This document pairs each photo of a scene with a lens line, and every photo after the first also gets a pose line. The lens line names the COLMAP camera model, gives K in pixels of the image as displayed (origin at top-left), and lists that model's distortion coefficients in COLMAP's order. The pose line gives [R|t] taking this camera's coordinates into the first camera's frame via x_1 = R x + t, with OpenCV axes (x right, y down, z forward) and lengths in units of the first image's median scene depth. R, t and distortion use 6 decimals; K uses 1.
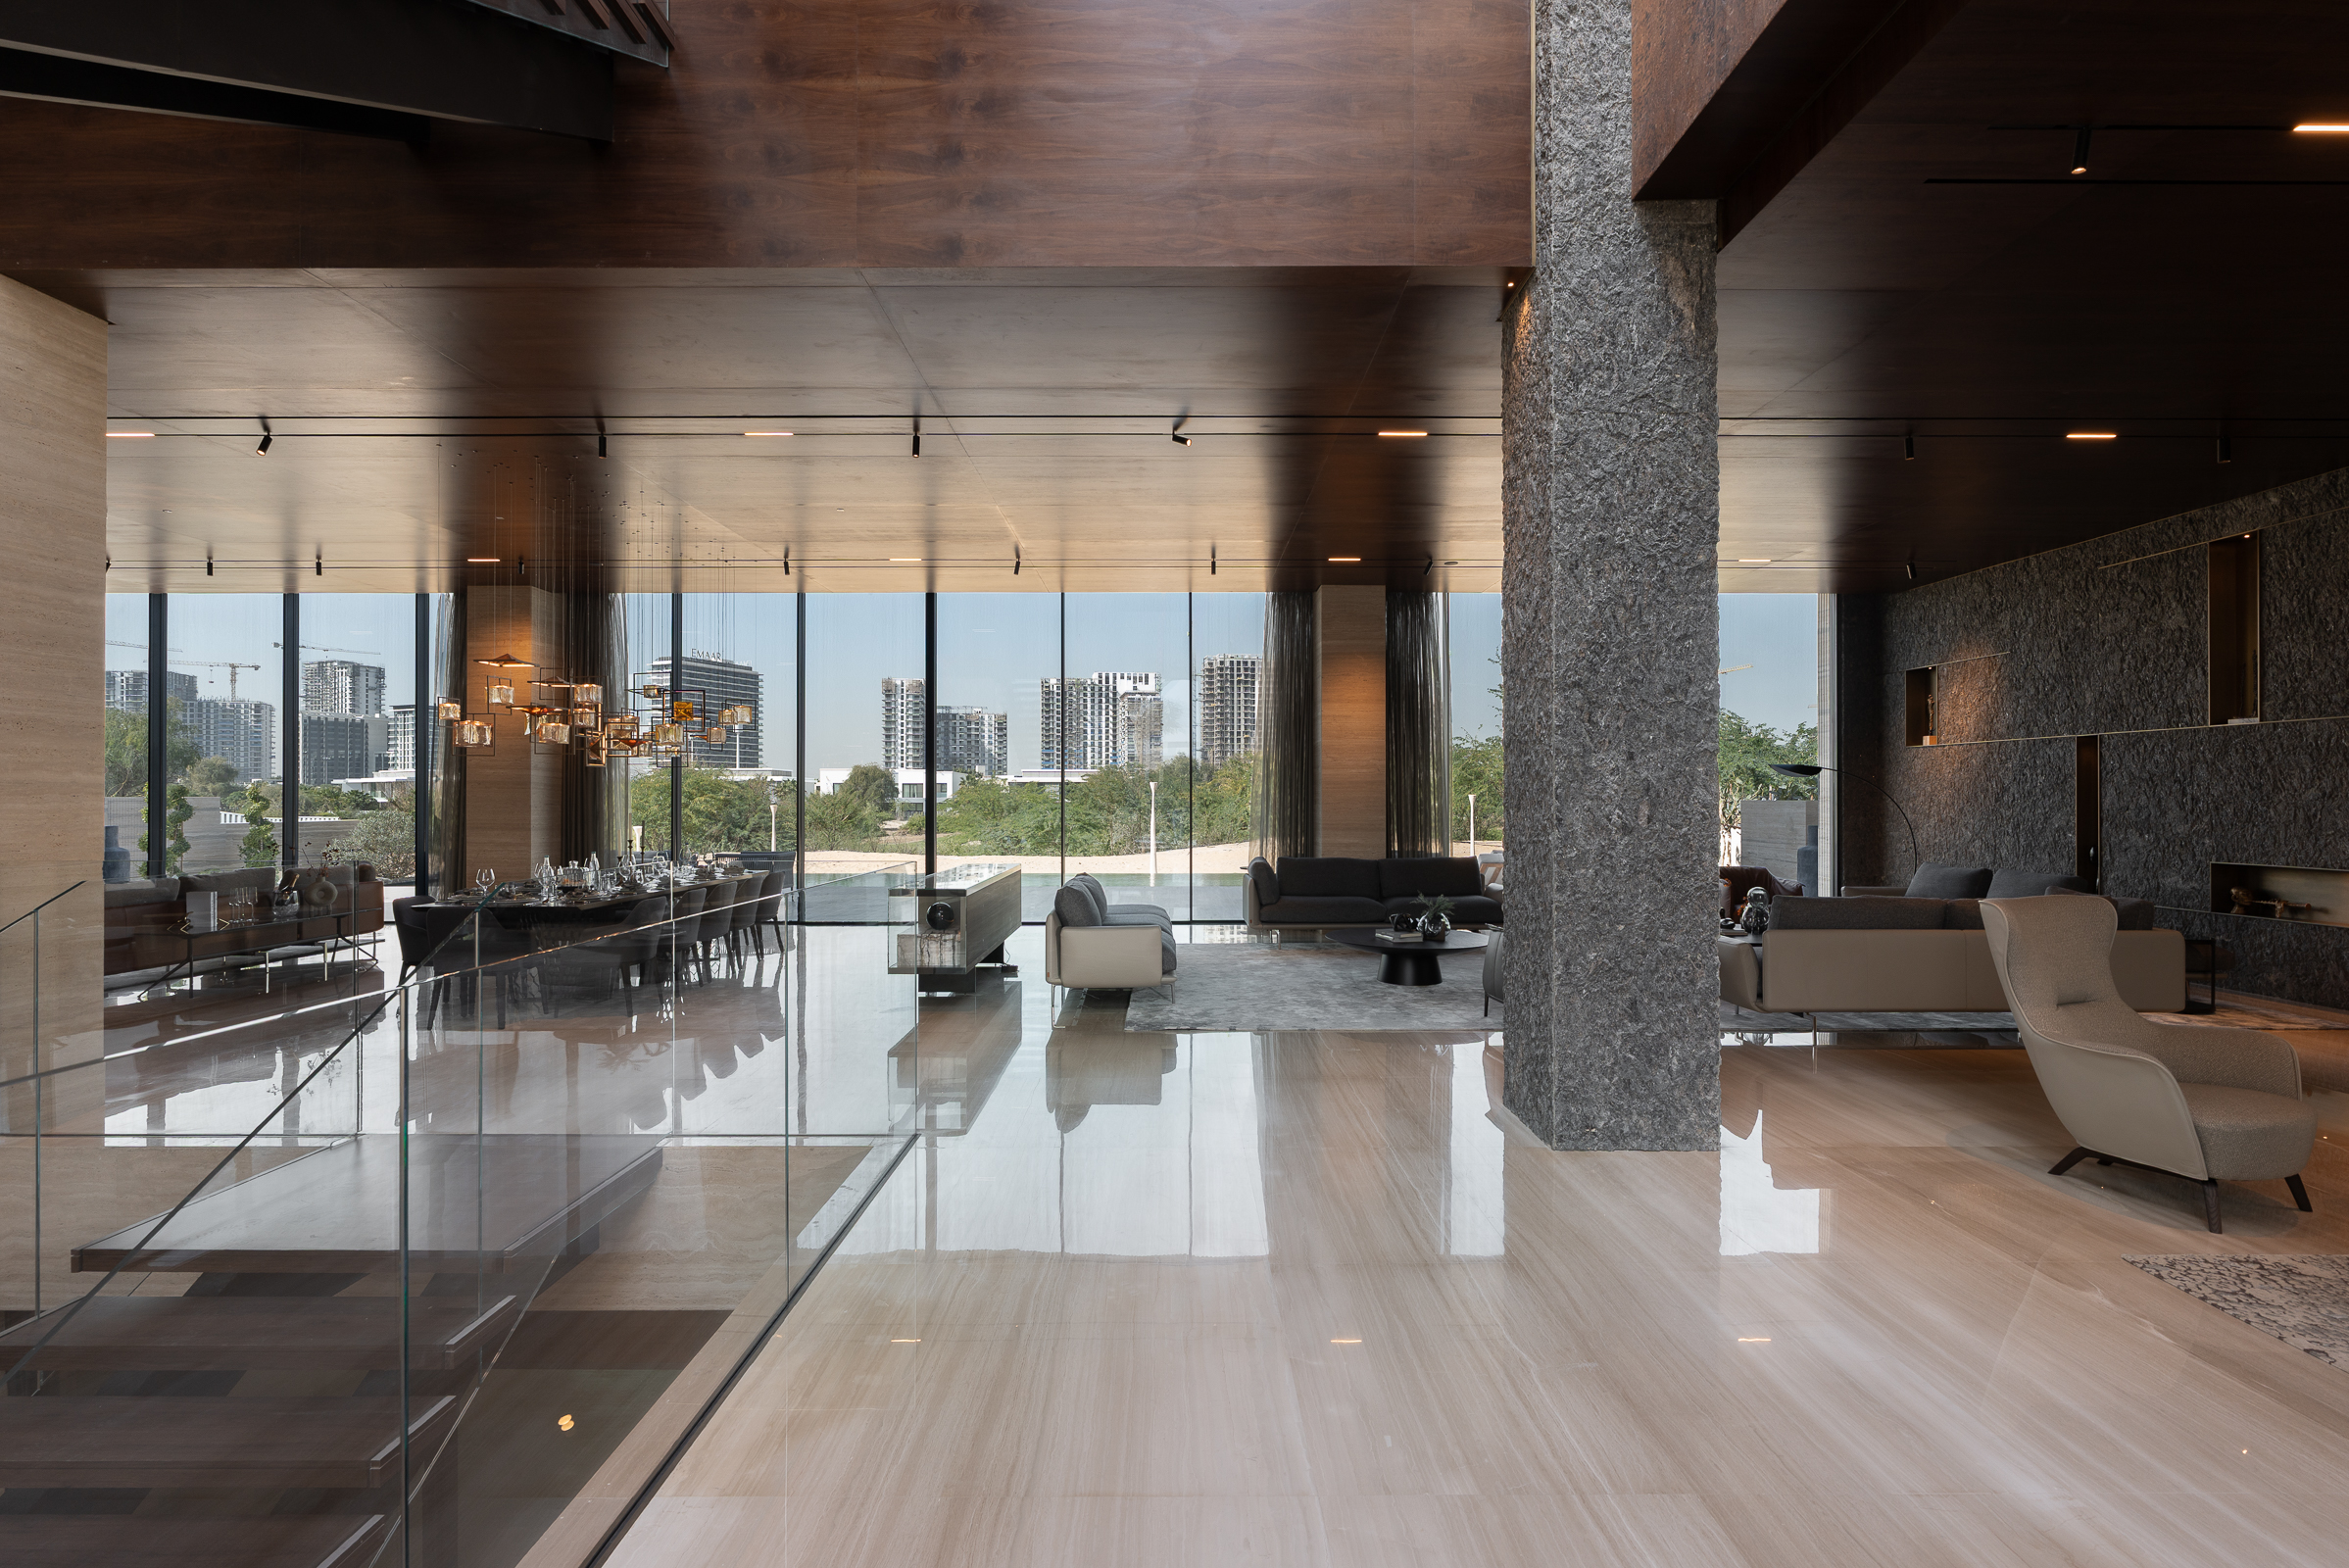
lens RADIAL K [[1071.5, 0, 1174.8], [0, 1071.5, 796.0], [0, 0, 1]] dist [-0.003618, 0.001170]
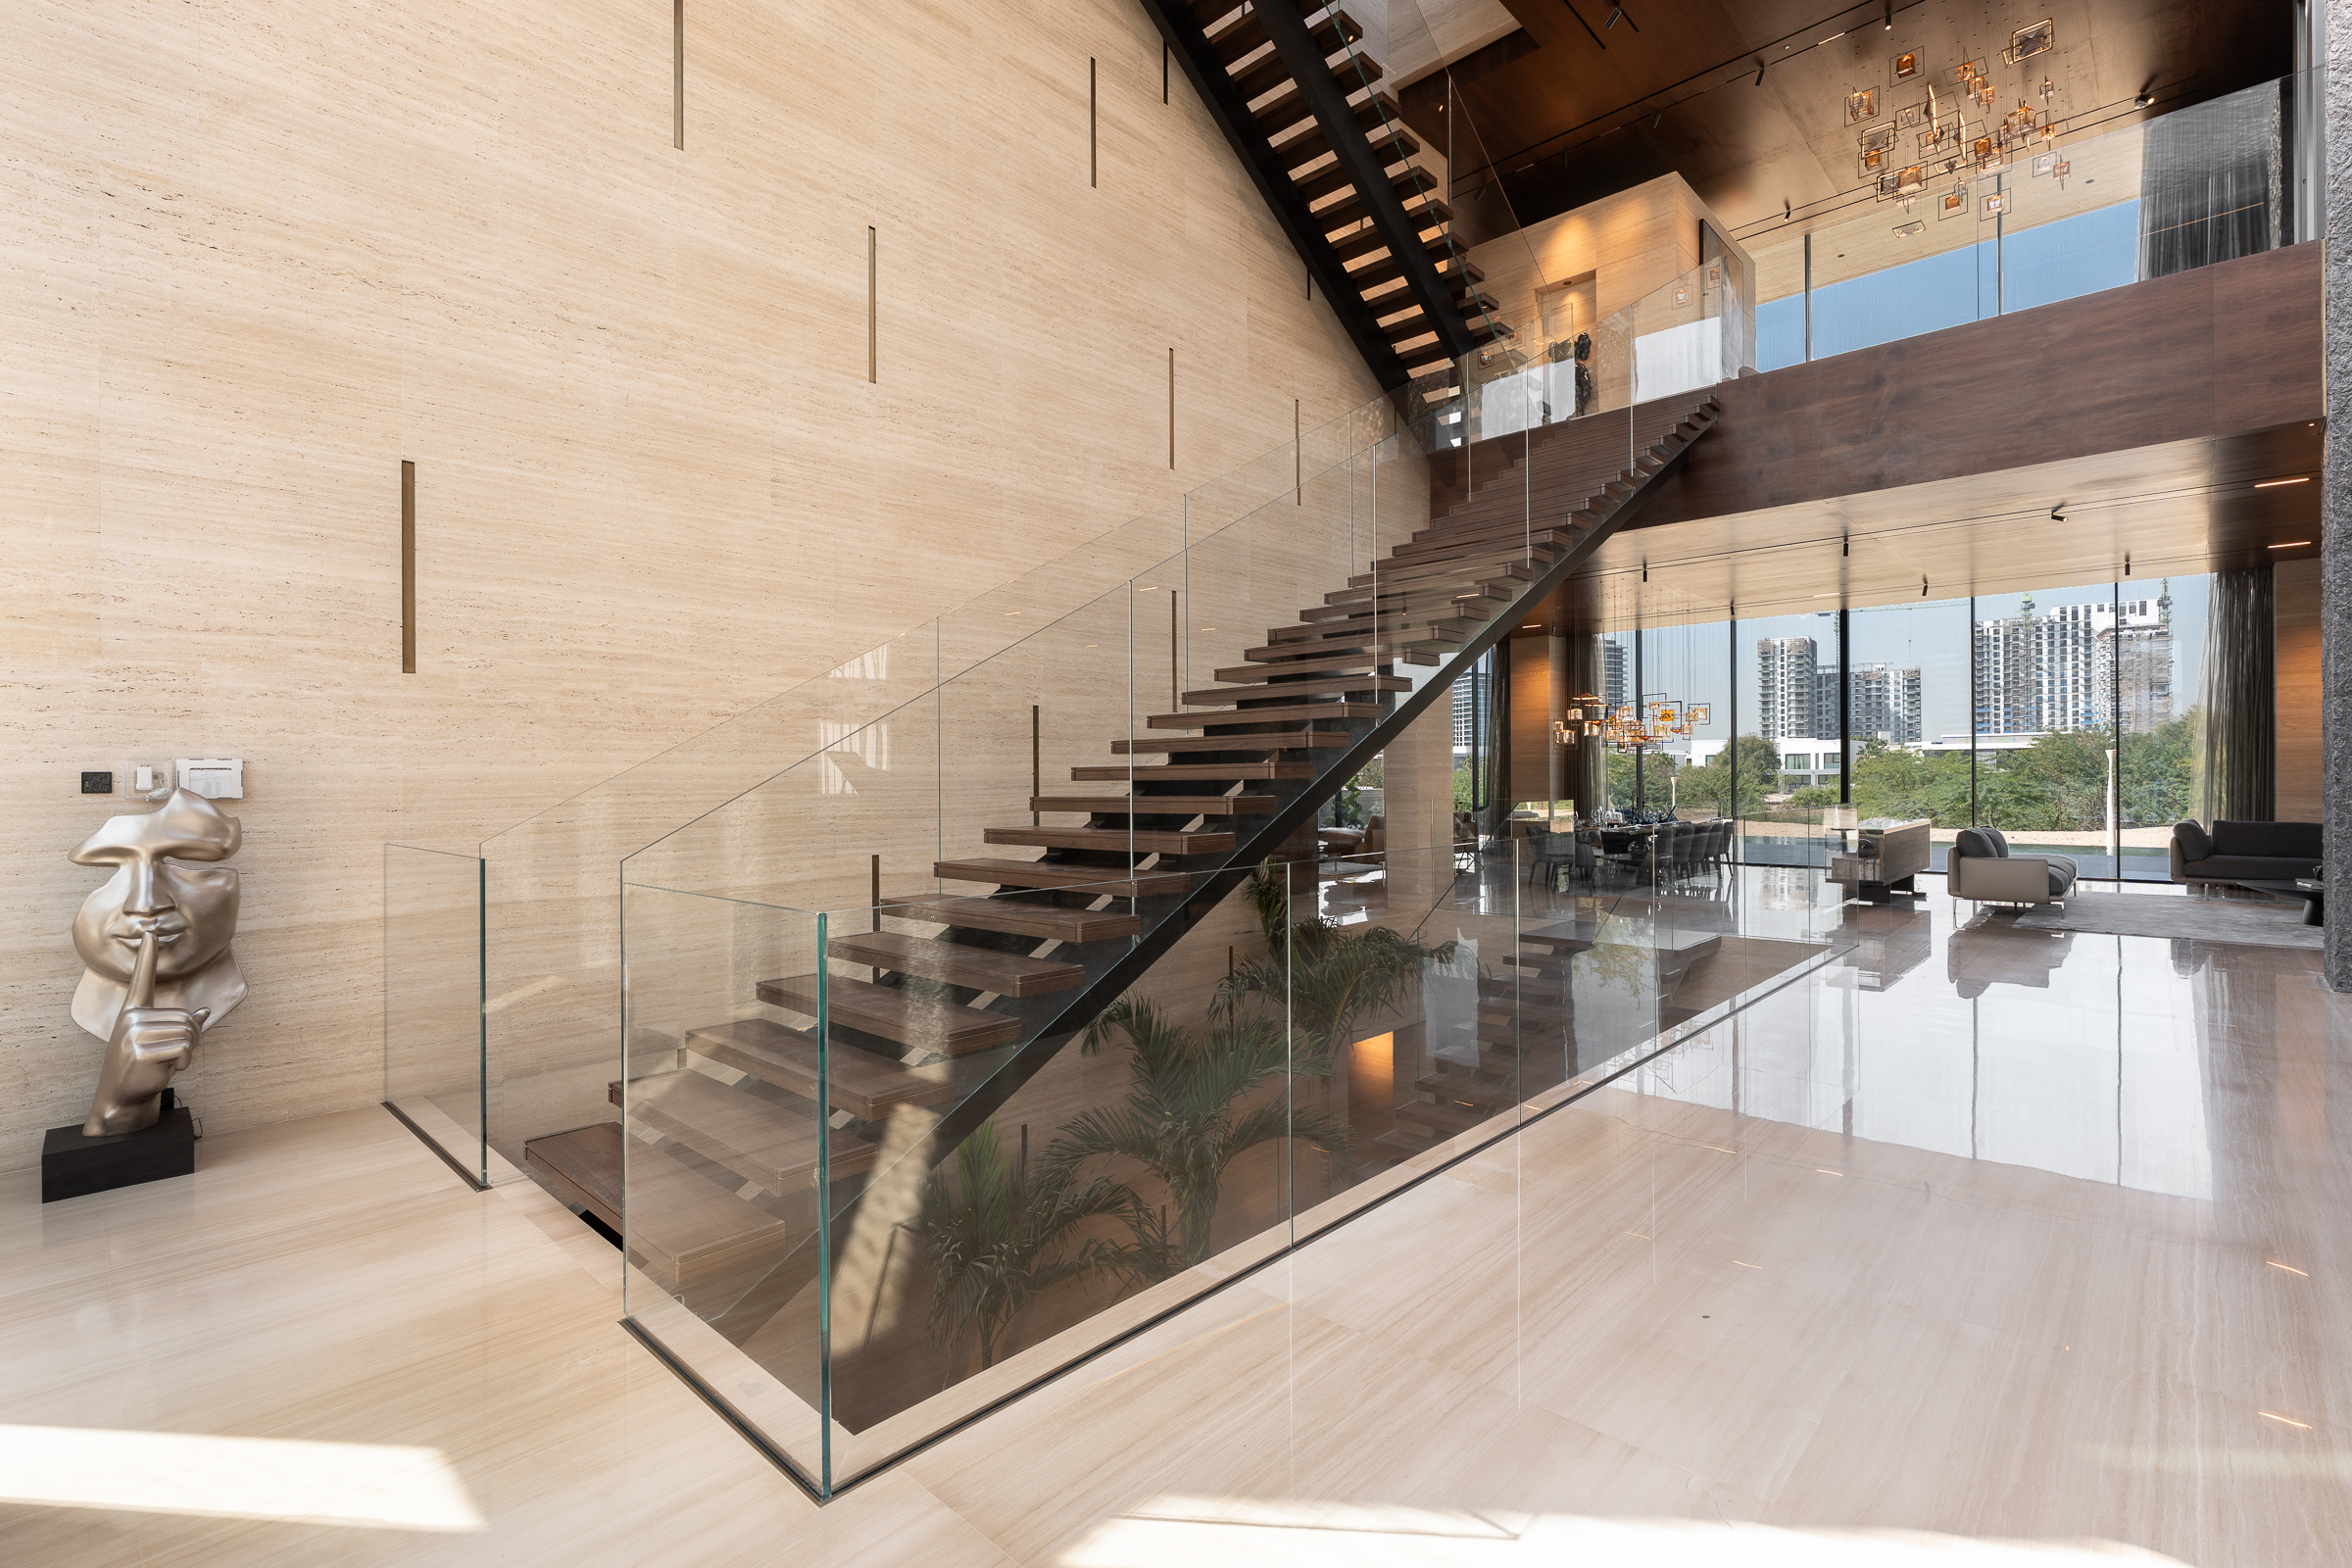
lens RADIAL K [[1072.9, 0, 1180.9], [0, 1072.9, 784.1], [0, 0, 1]] dist [-0.003618, 0.001170]
pose [[0.724750, -0.001154, -0.689011, 0.082035], [0.010663, 0.999898, 0.009541, -0.001185], [0.688929, -0.014261, 0.724688, -0.496275]]
